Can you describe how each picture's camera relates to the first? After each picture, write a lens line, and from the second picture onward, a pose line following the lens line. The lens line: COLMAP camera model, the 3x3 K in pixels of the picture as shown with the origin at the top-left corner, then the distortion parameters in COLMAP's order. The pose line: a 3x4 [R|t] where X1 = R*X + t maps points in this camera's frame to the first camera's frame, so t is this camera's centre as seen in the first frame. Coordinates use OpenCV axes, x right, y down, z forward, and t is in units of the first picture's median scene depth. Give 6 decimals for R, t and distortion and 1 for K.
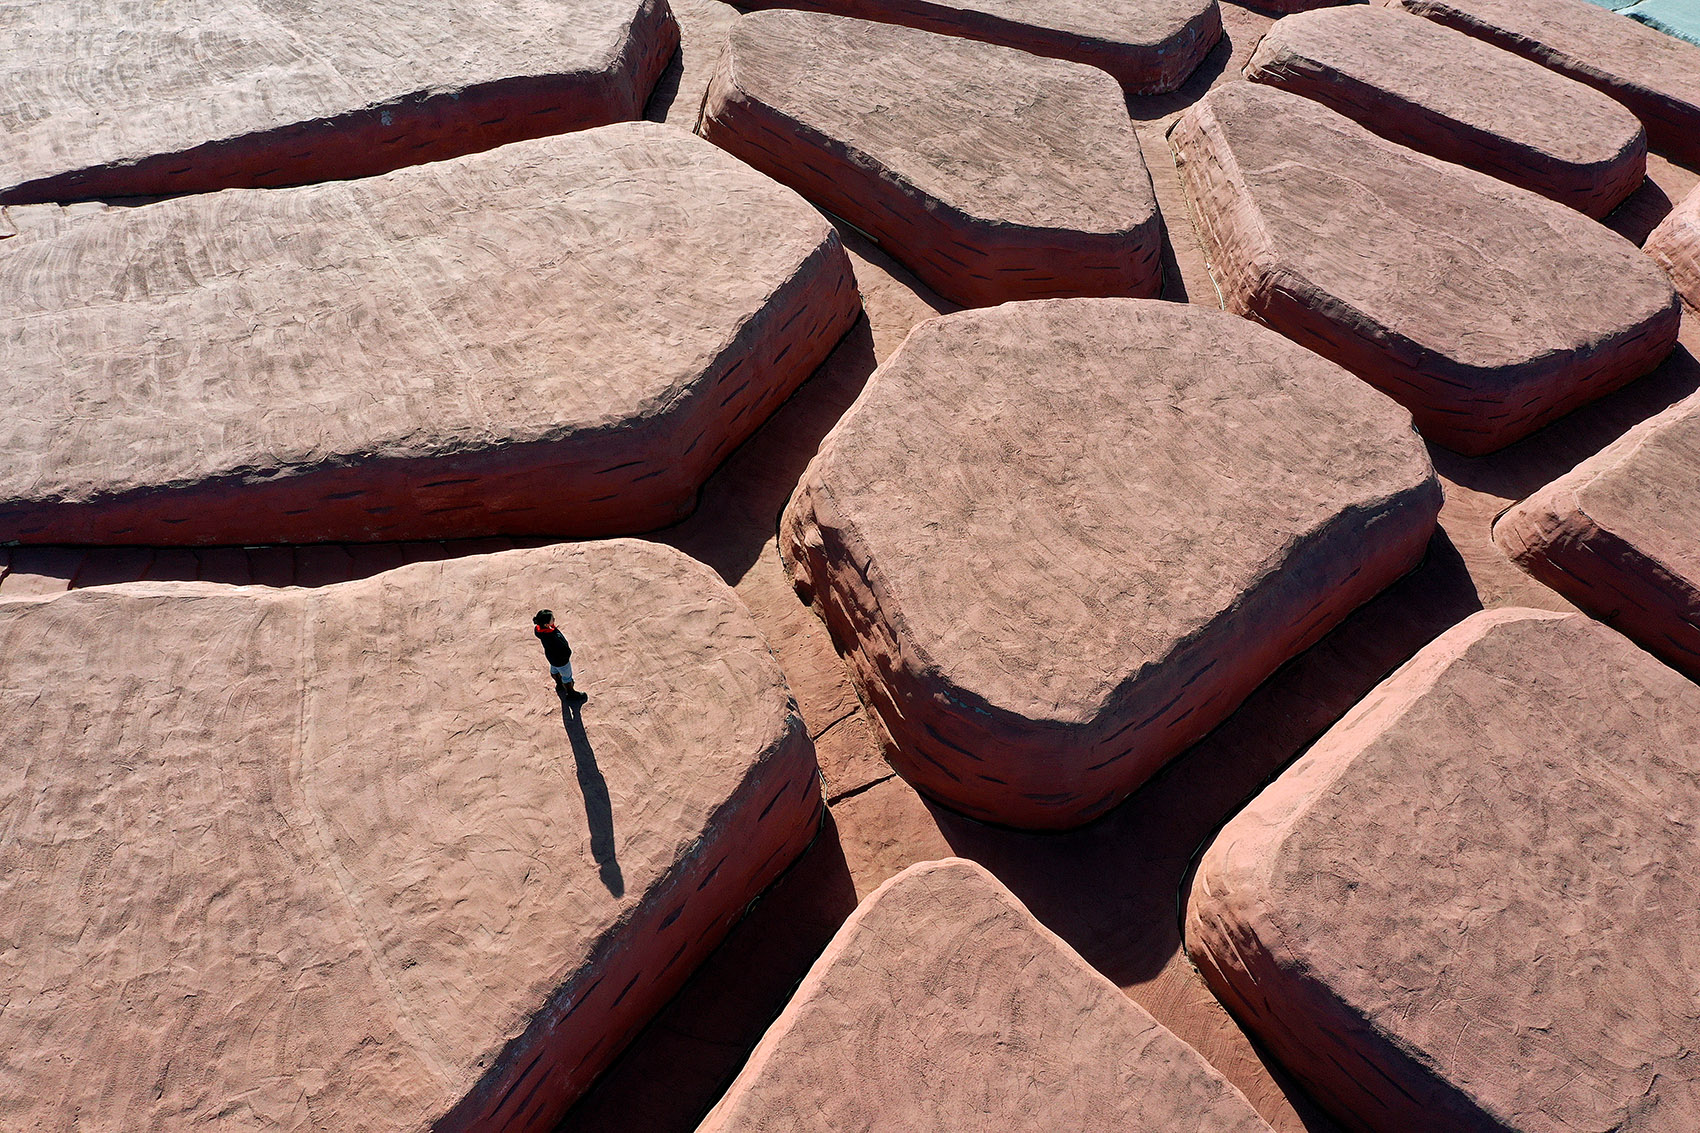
lens RADIAL K [[1370.6, 0, 843.7], [0, 1370.6, 561.1], [0, 0, 1]] dist [-0.009496, 0.000581]
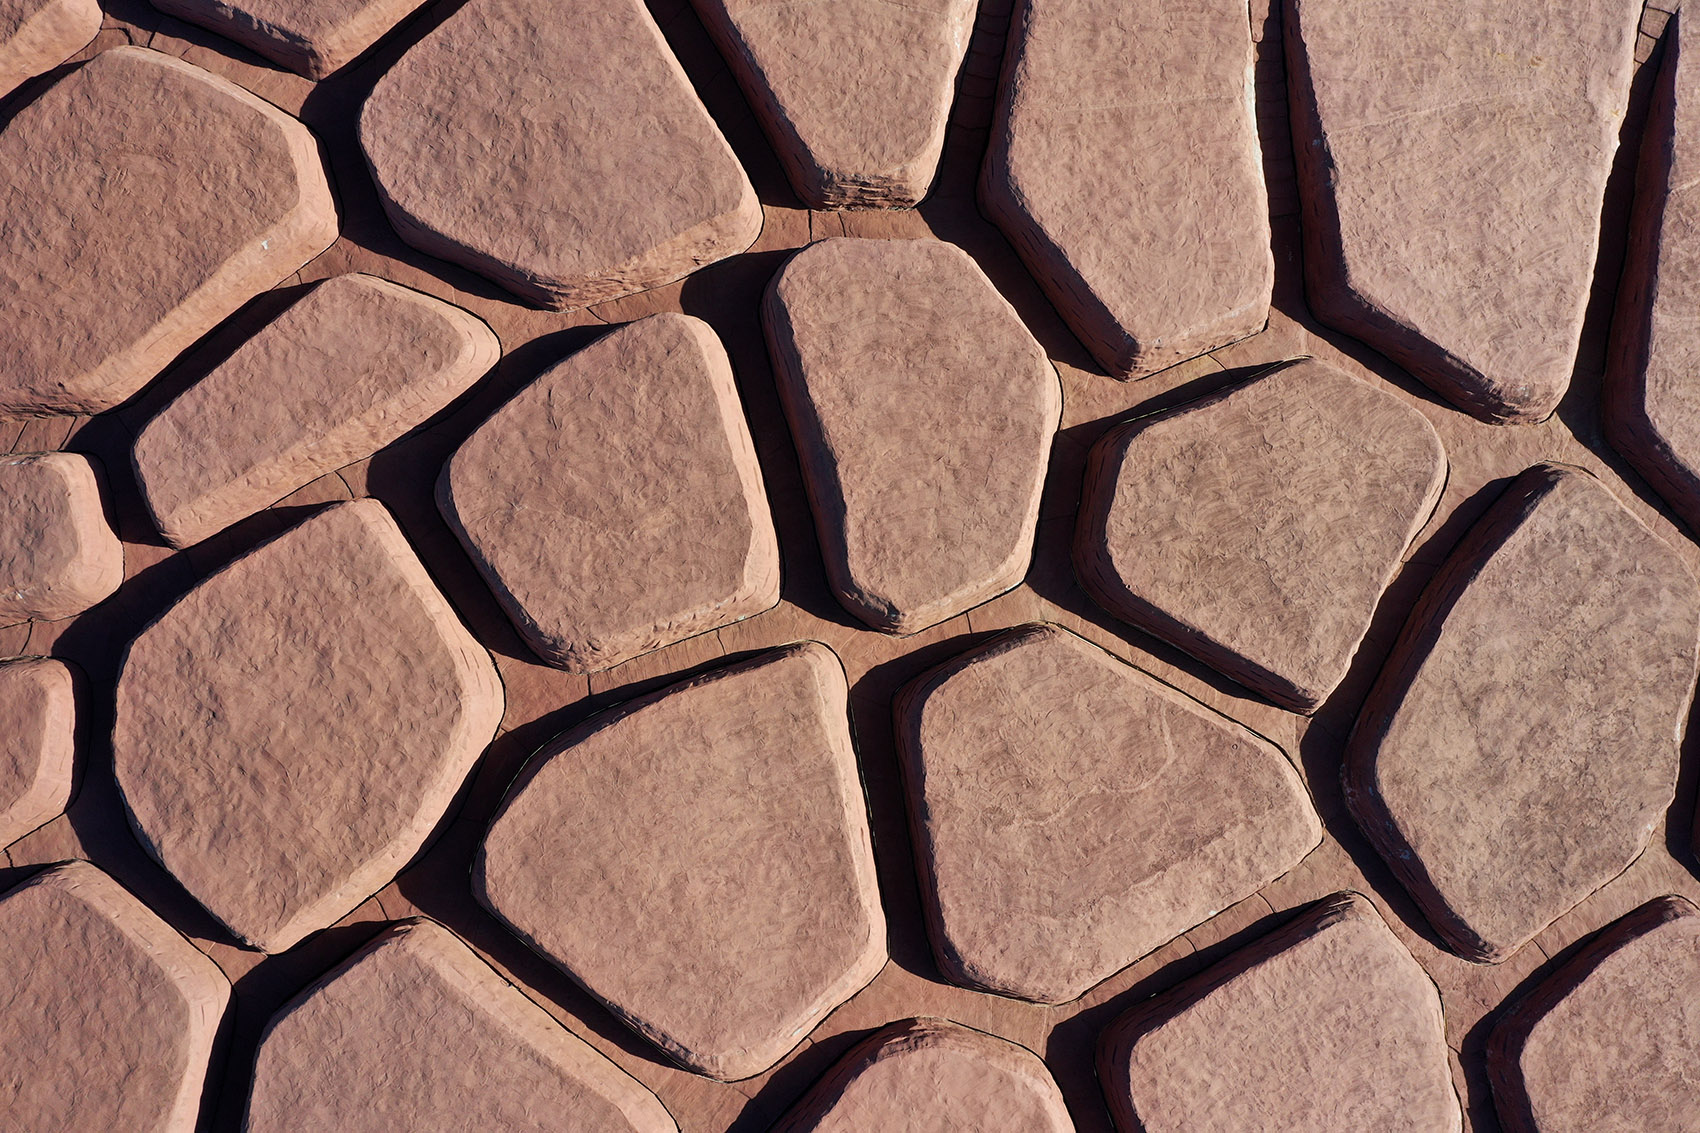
lens RADIAL K [[1370.6, 0, 843.7], [0, 1370.6, 561.1], [0, 0, 1]] dist [-0.009496, 0.000581]
pose [[-0.448901, 0.859025, -0.246099, 1.011388], [-0.703488, -0.169919, 0.690096, -1.516290], [0.550993, 0.482912, 0.680590, -0.266232]]
